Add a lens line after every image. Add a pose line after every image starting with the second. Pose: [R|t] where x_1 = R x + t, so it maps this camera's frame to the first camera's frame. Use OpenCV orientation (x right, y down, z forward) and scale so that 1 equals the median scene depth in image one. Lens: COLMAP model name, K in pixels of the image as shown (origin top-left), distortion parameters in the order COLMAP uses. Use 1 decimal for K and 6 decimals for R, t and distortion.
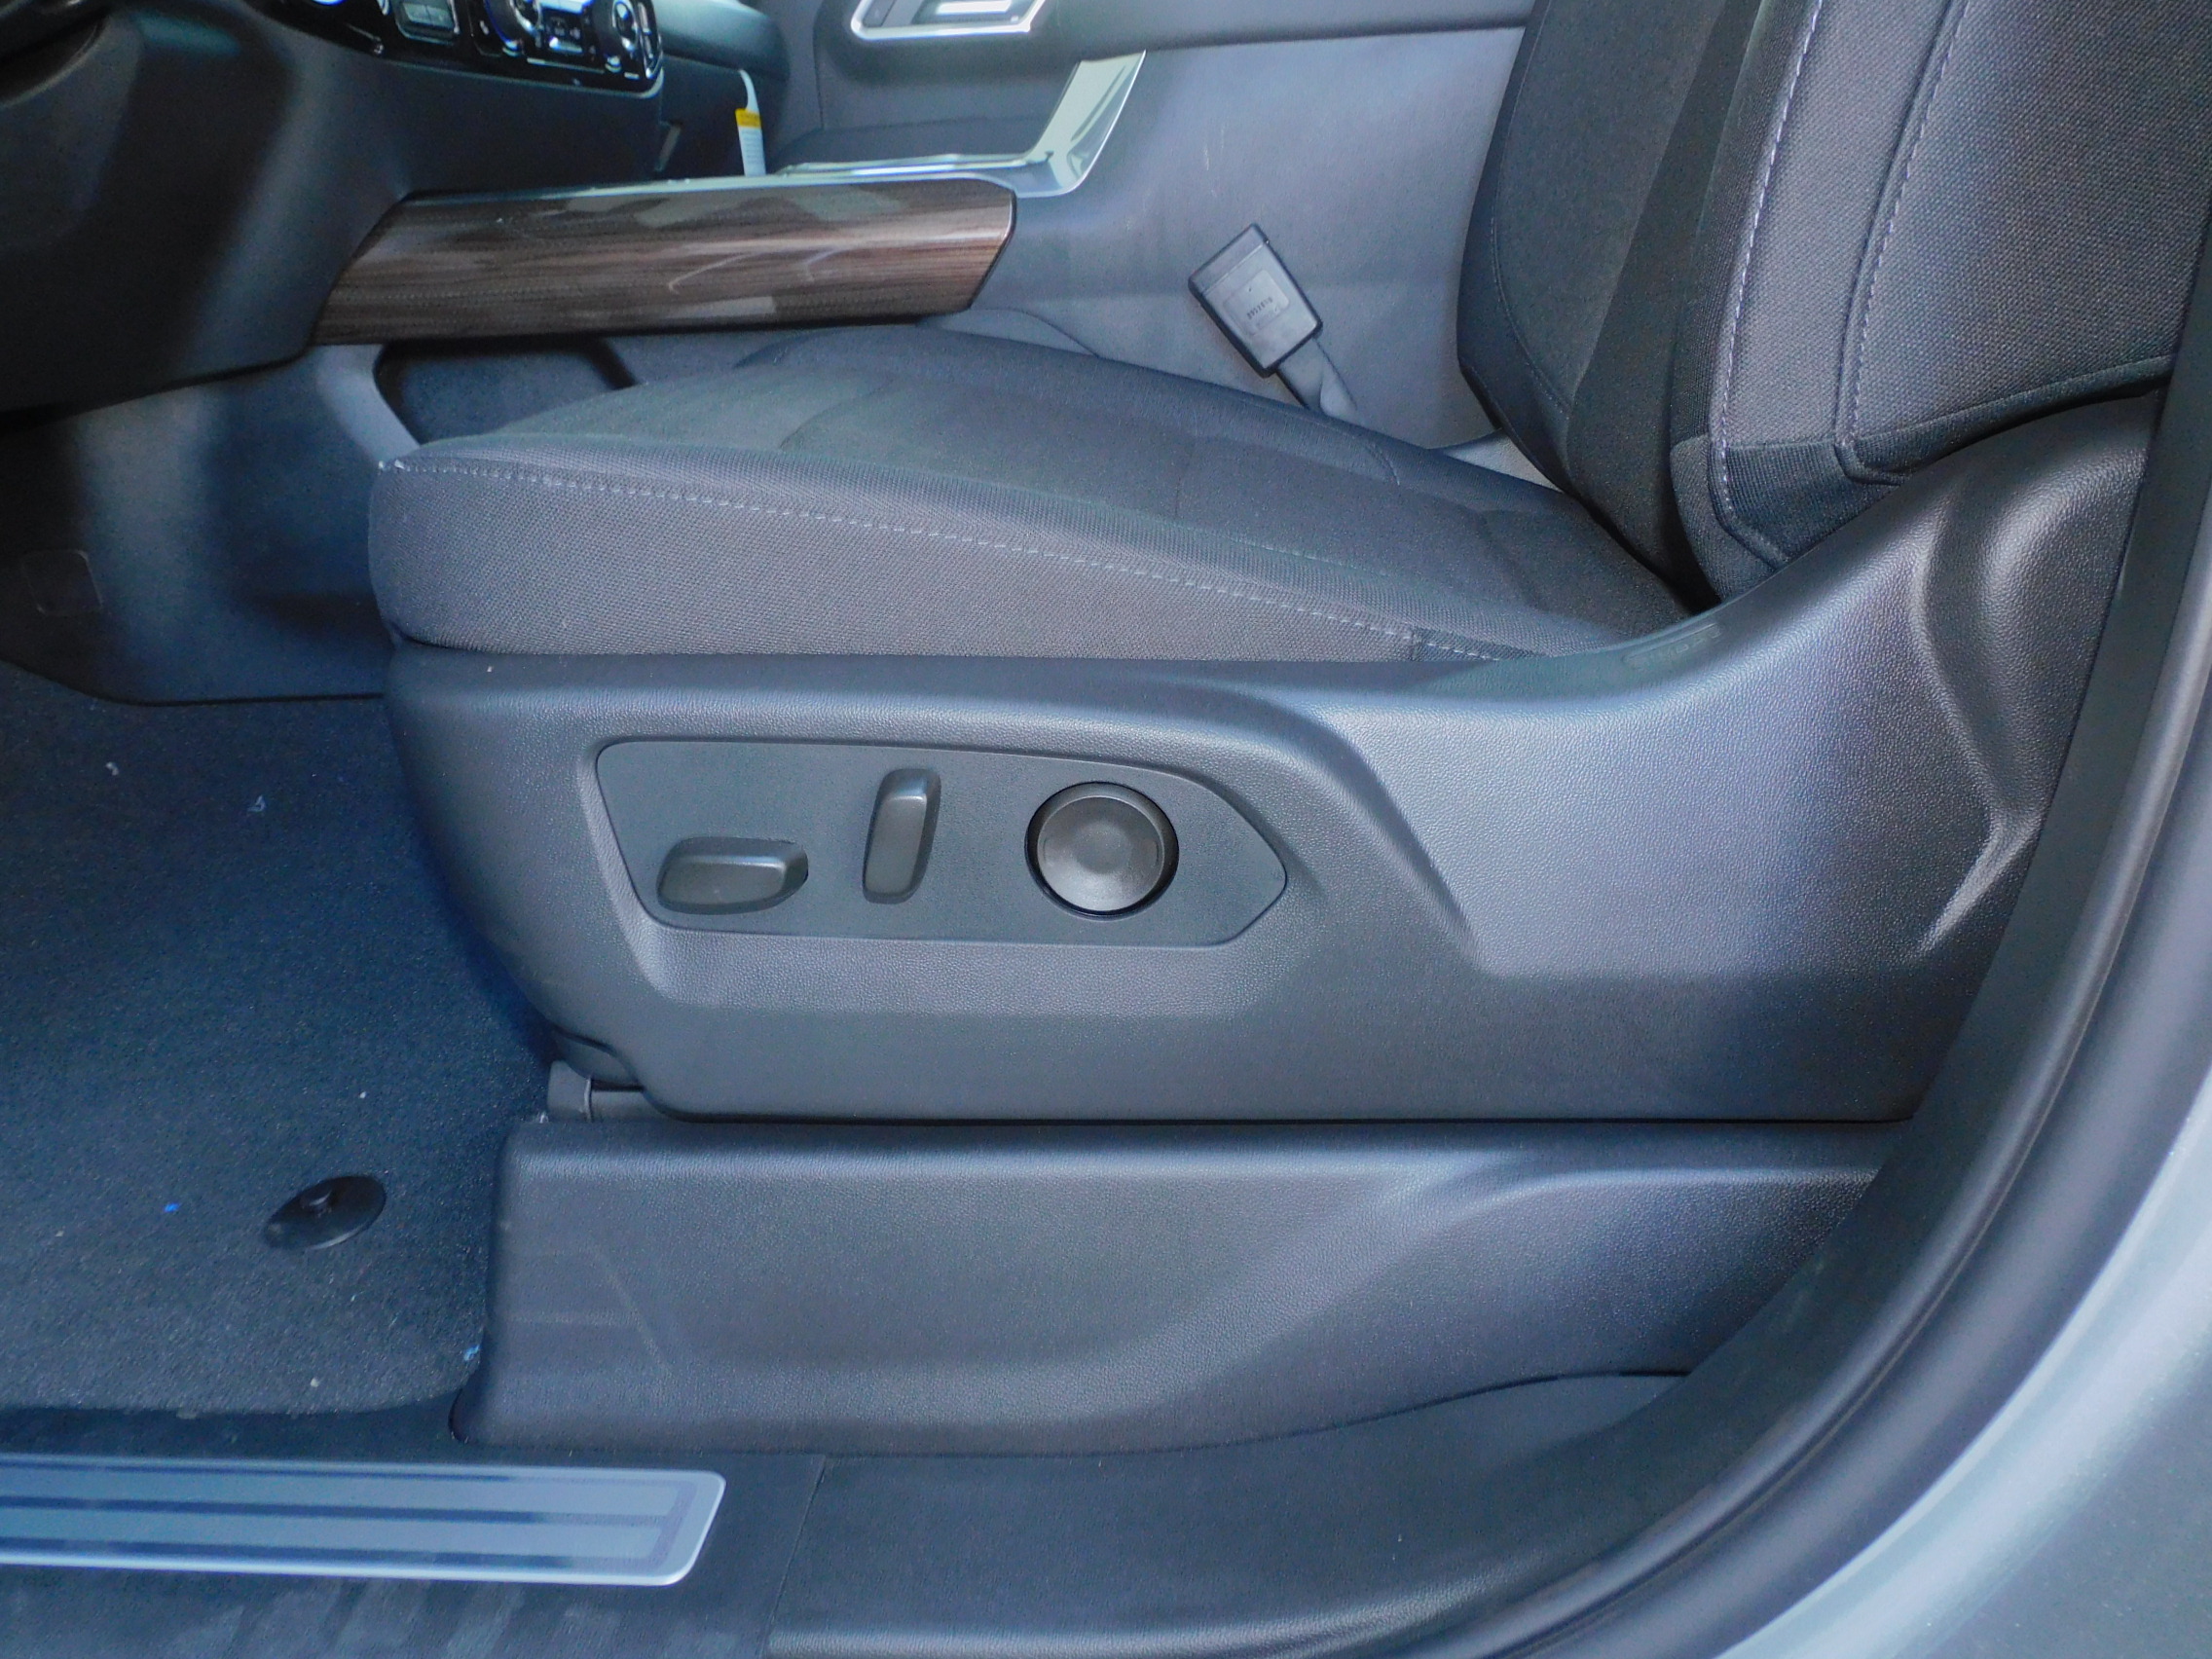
lens RADIAL K [[1584.0, 0, 1102.4], [0, 1584.0, 825.1], [0, 0, 1]] dist [0.005340, -0.011032]
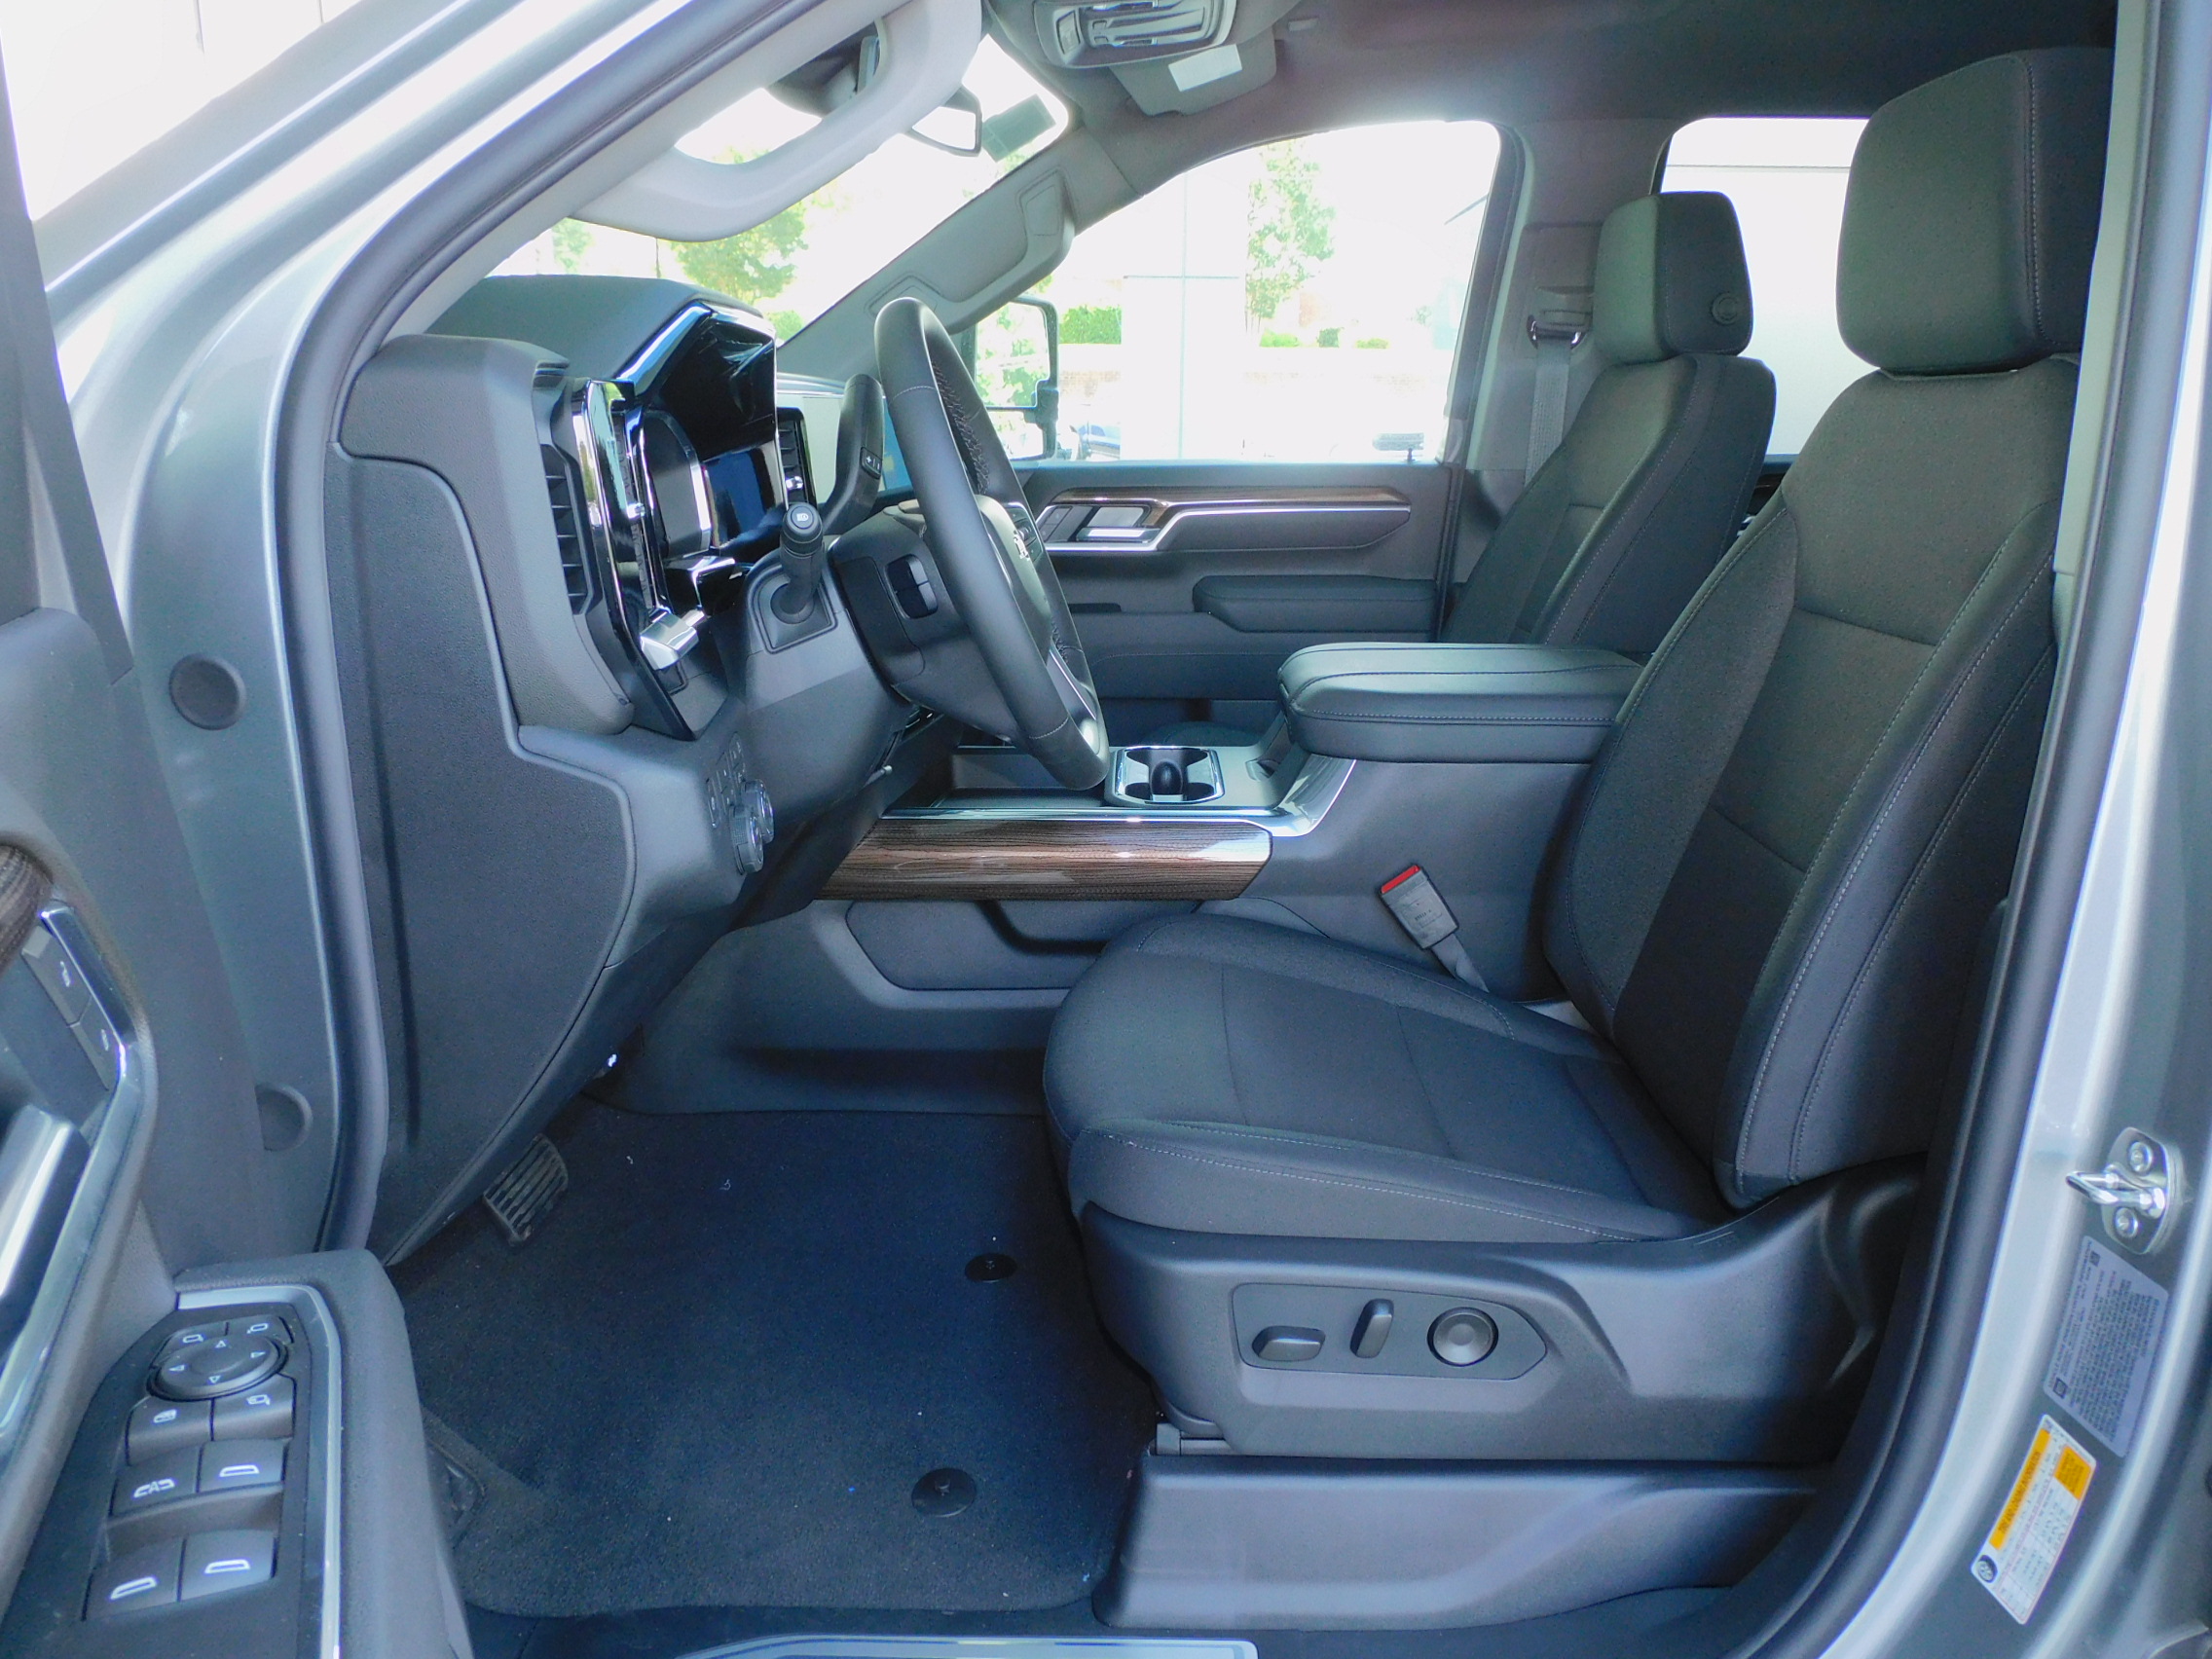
lens RADIAL K [[1584.0, 0, 1098.1], [0, 1584.0, 826.0], [0, 0, 1]] dist [0.005340, -0.011032]
pose [[0.997130, 0.032009, 0.068602, -0.637580], [-0.024462, 0.993832, -0.108163, -0.411600], [-0.071641, 0.106175, 0.991763, -1.135217]]
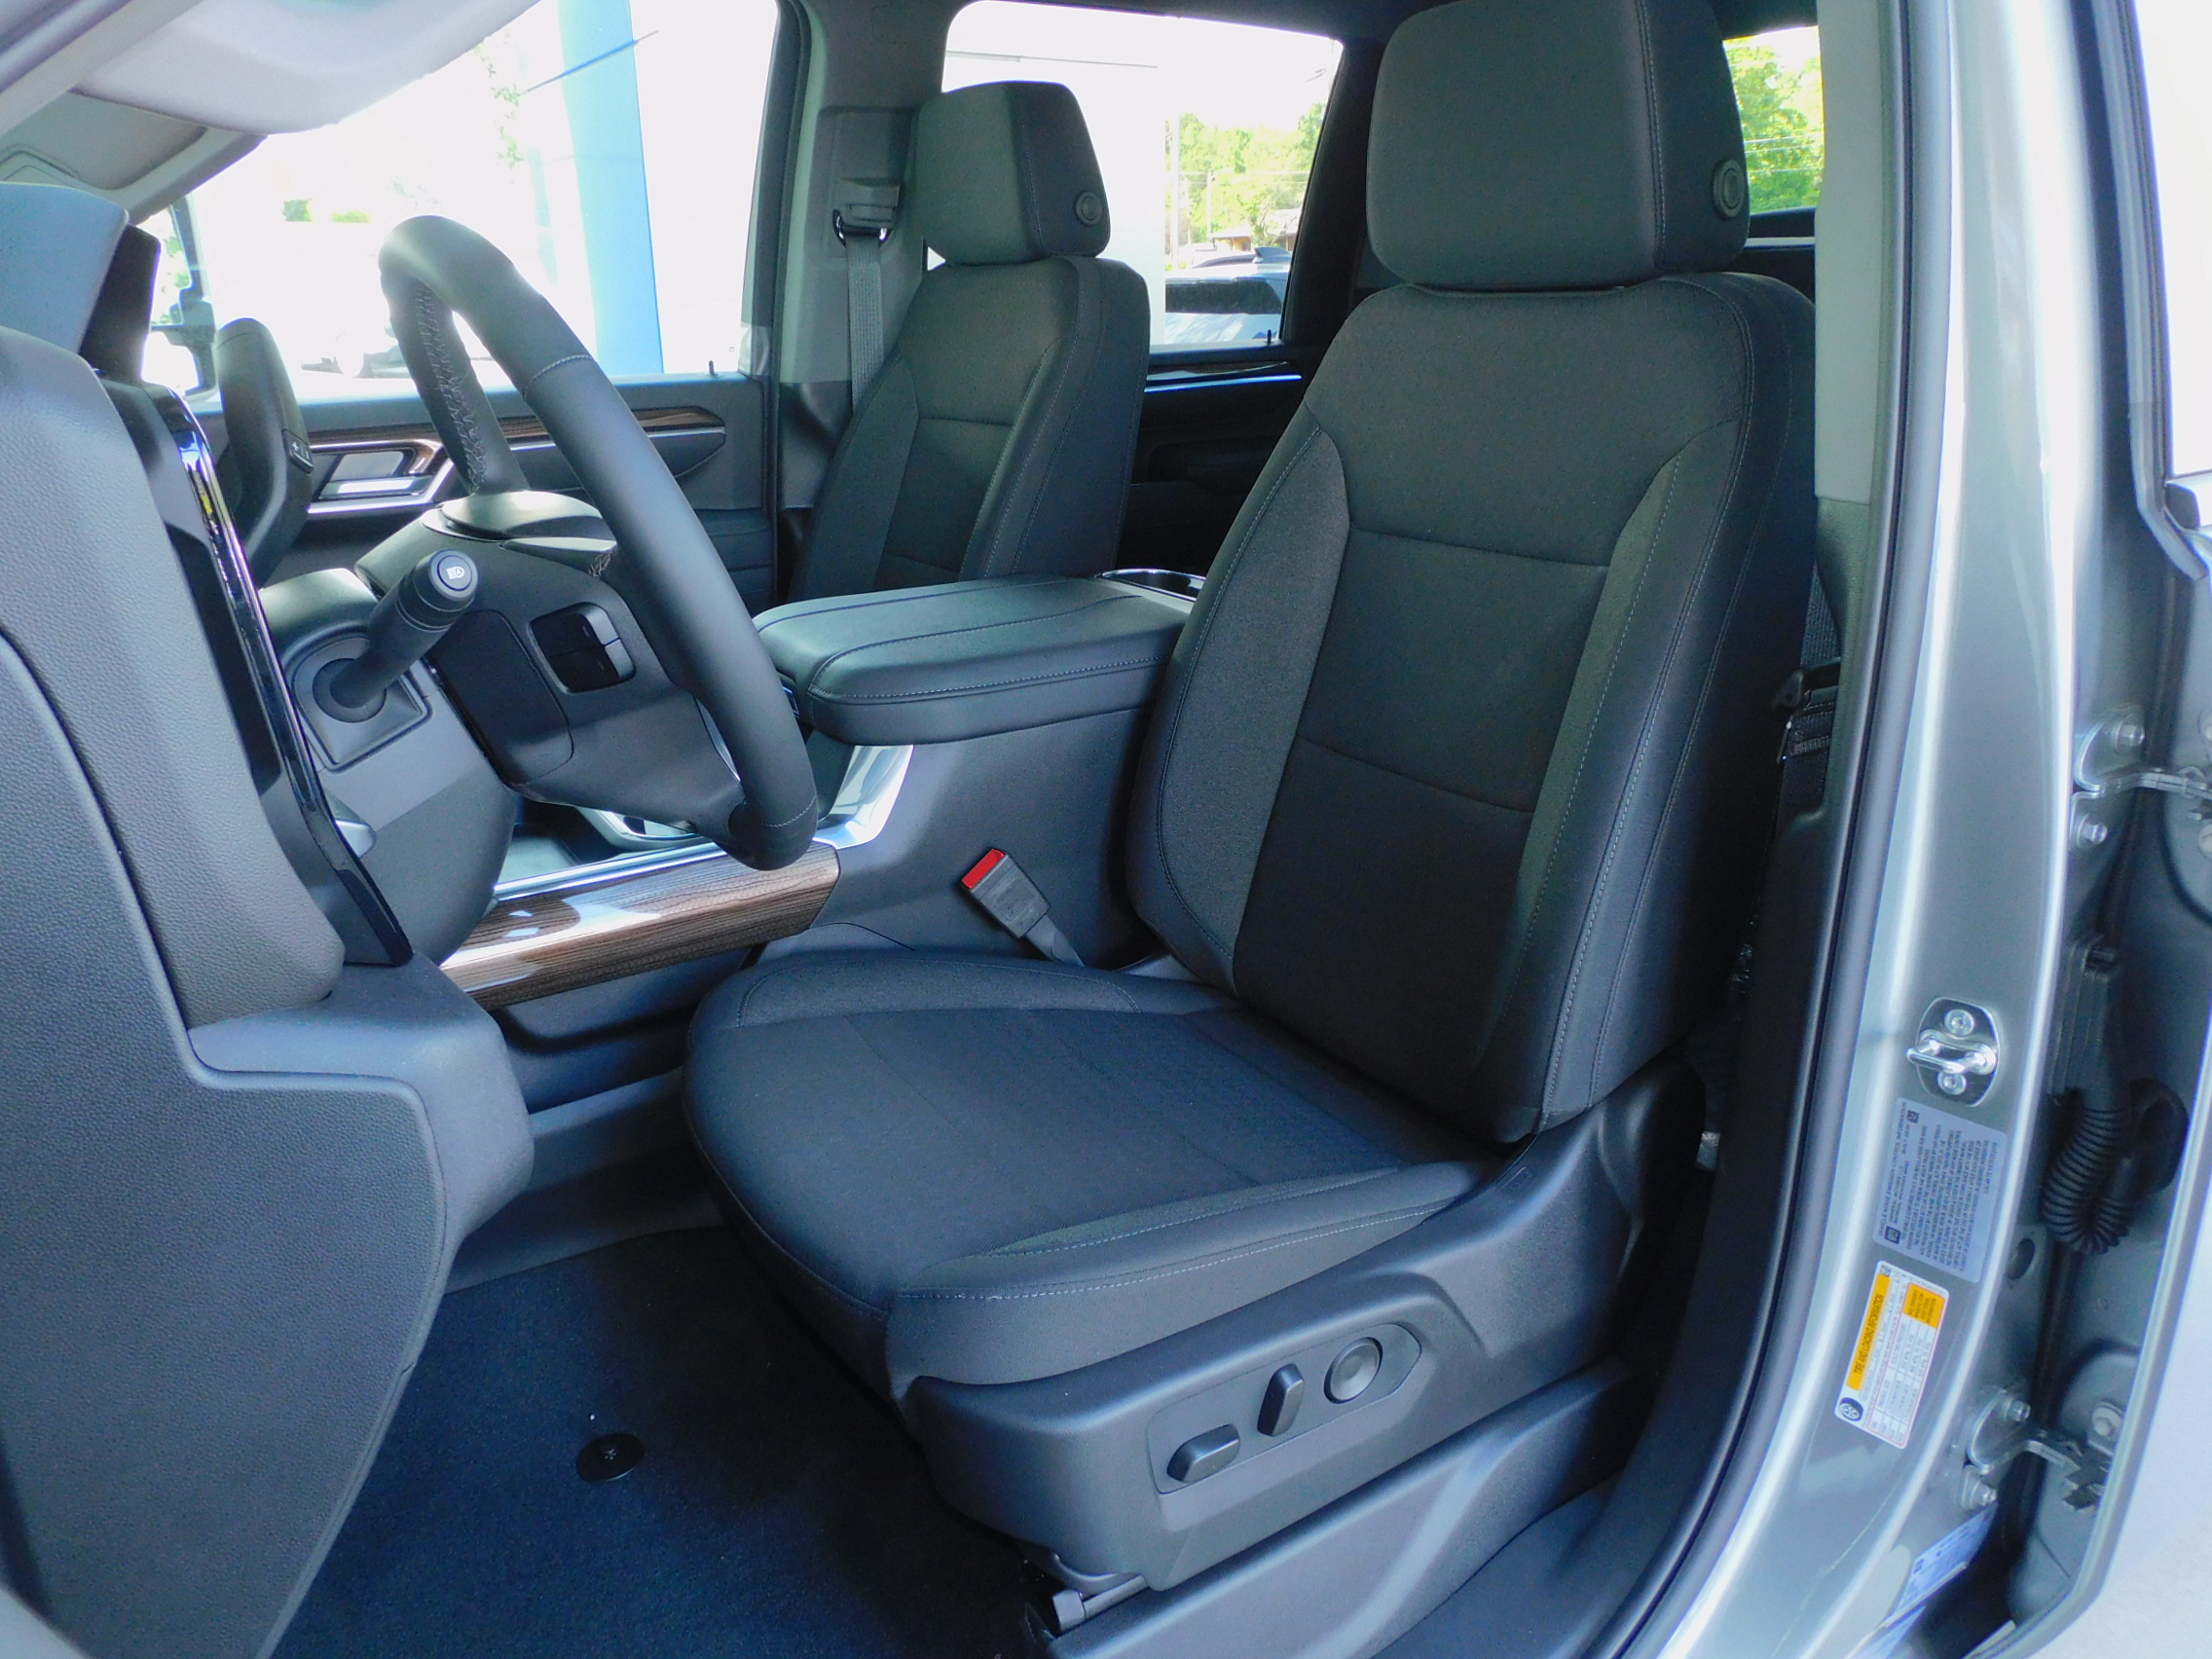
lens RADIAL K [[1584.0, 0, 1109.5], [0, 1584.0, 829.6], [0, 0, 1]] dist [0.005340, -0.011032]
pose [[0.795299, -0.169830, 0.581943, -1.235850], [0.198226, 0.980040, 0.015107, -0.710567], [-0.572893, 0.103342, 0.813089, -0.505429]]
